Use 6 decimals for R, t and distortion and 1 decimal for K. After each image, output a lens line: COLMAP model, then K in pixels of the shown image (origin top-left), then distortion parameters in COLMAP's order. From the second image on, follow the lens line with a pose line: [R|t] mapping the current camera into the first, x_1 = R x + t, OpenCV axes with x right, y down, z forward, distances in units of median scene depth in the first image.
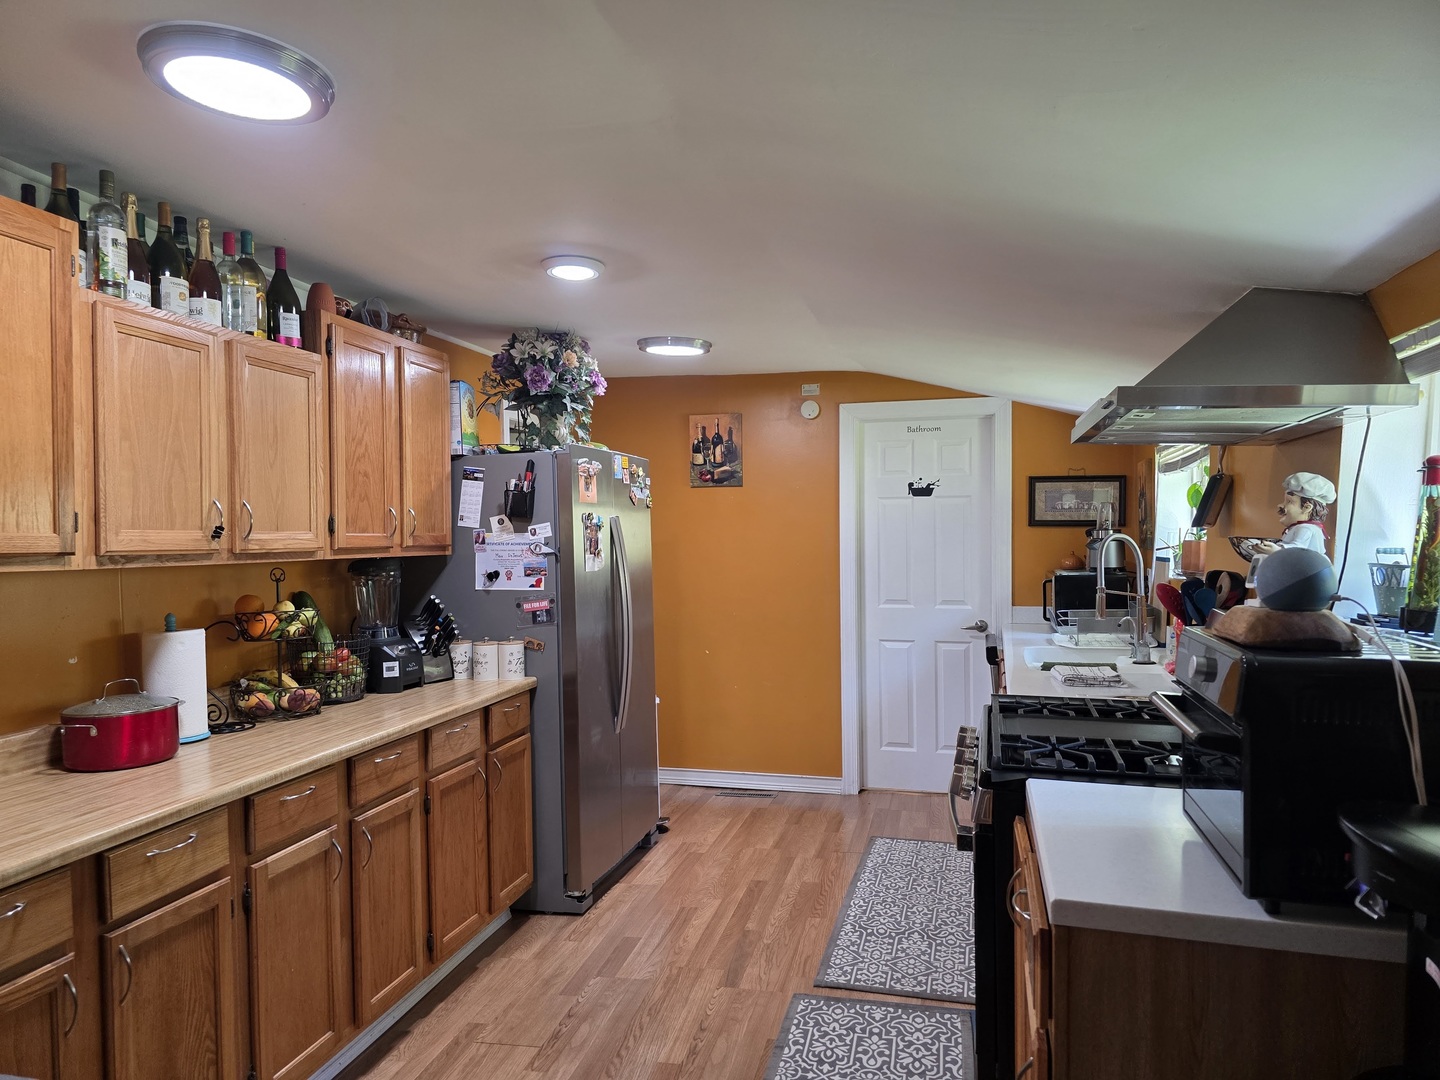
lens RADIAL K [[979.8, 0, 705.7], [0, 979.8, 535.7], [0, 0, 1]] dist [0.043755, -0.014570]
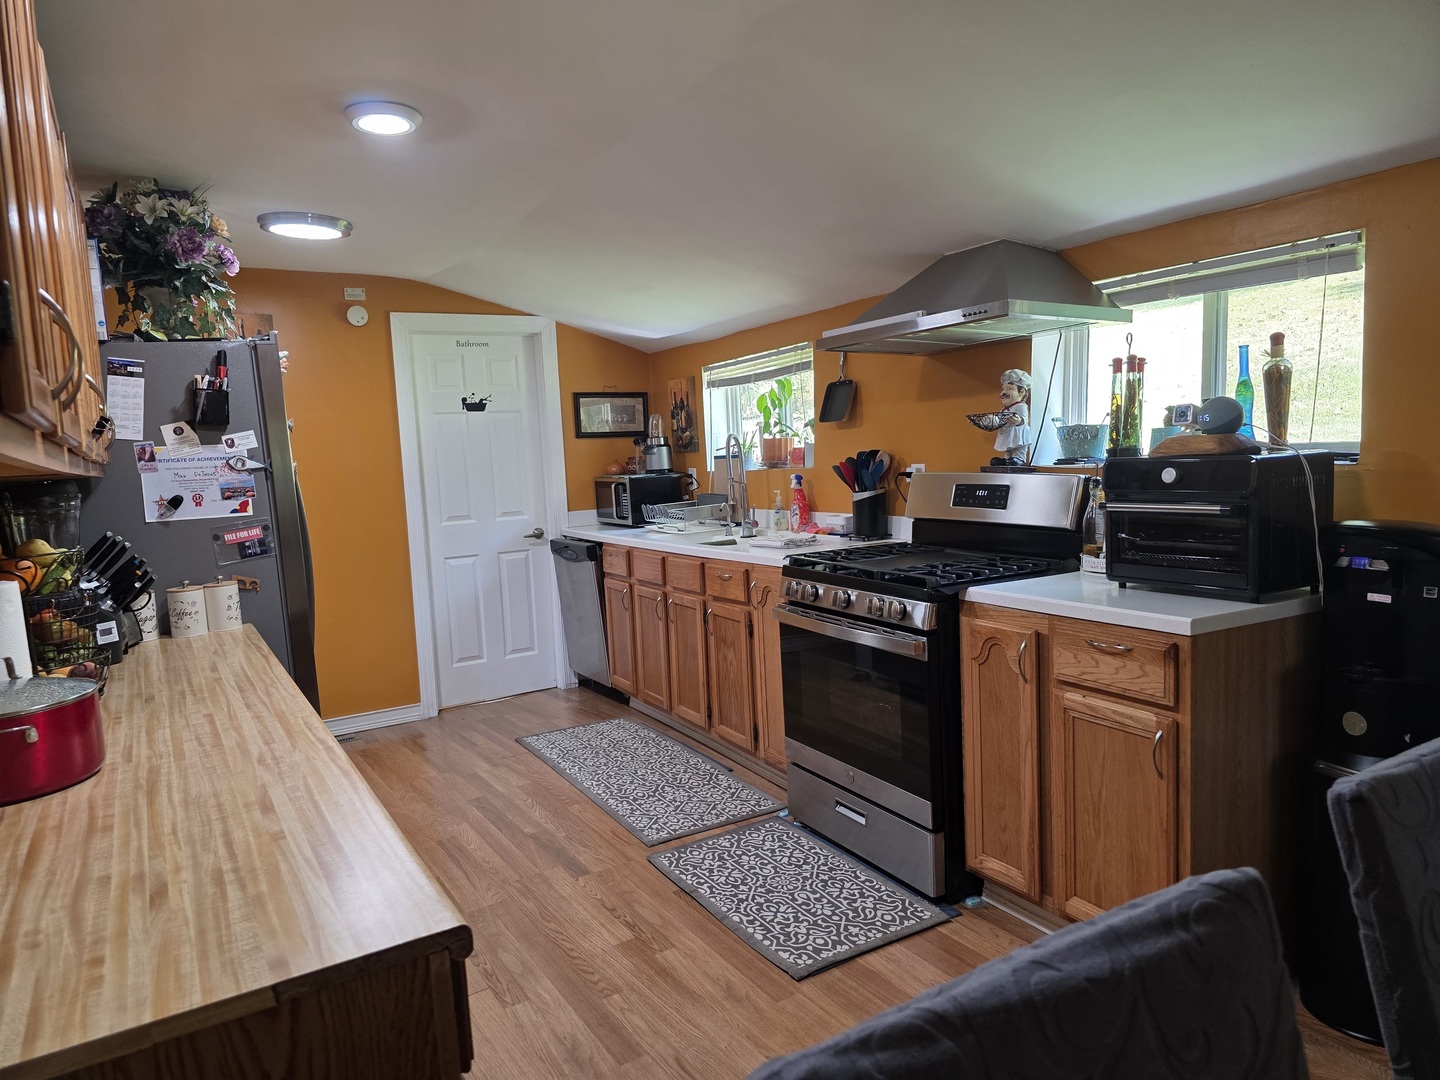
lens RADIAL K [[979.8, 0, 709.3], [0, 979.8, 536.4], [0, 0, 1]] dist [0.043755, -0.014570]
pose [[0.706084, -0.091970, 0.702130, -0.465296], [0.050053, 0.995532, 0.080066, 0.026436], [-0.706357, -0.021390, 0.707533, 0.158596]]
